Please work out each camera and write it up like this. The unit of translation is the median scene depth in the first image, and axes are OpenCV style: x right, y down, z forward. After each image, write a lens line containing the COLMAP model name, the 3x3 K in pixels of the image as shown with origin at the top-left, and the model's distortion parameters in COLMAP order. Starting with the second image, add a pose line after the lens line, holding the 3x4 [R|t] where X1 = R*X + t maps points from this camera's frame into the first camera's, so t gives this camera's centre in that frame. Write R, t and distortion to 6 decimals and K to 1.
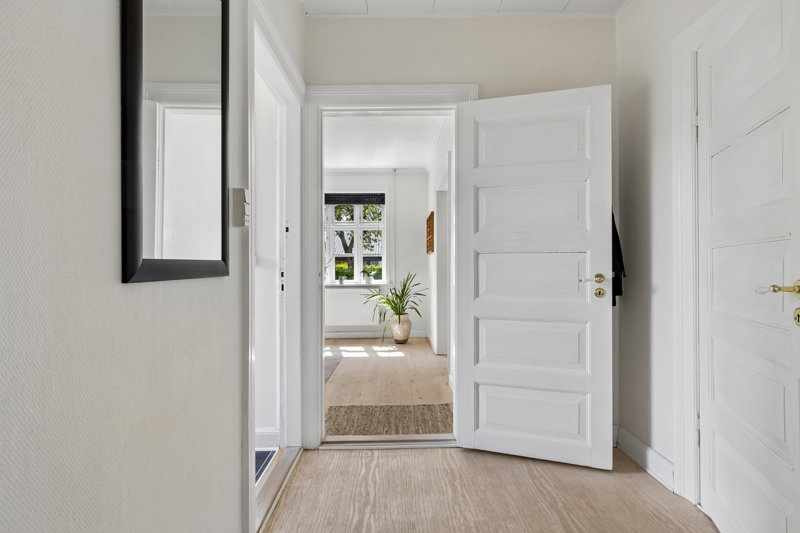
lens RADIAL K [[410.2, 0, 400.0], [0, 410.2, 266.5], [0, 0, 1]] dist [-0.000863, -0.000246]
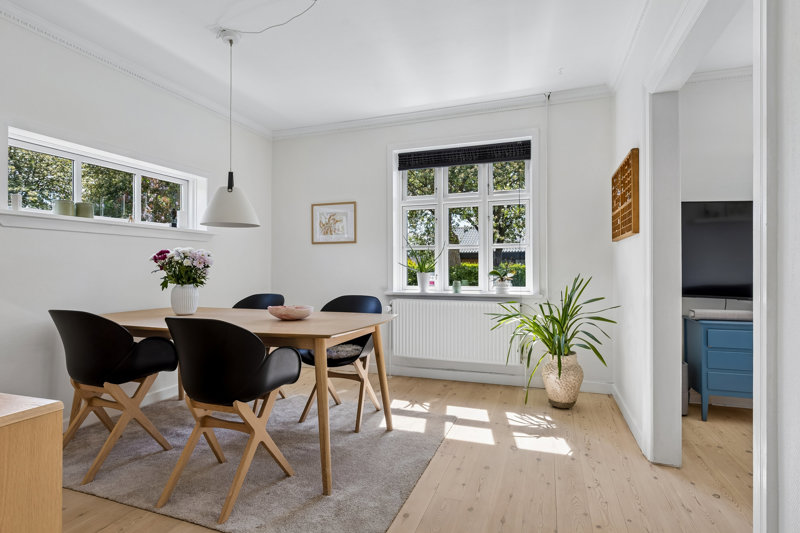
lens RADIAL K [[410.2, 0, 400.0], [0, 410.2, 266.5], [0, 0, 1]] dist [-0.000863, -0.000246]
pose [[0.939596, 0.000546, -0.342286, -0.012373], [-0.000164, 0.999999, 0.001147, 0.002048], [0.342287, -0.001022, 0.939595, 0.414518]]
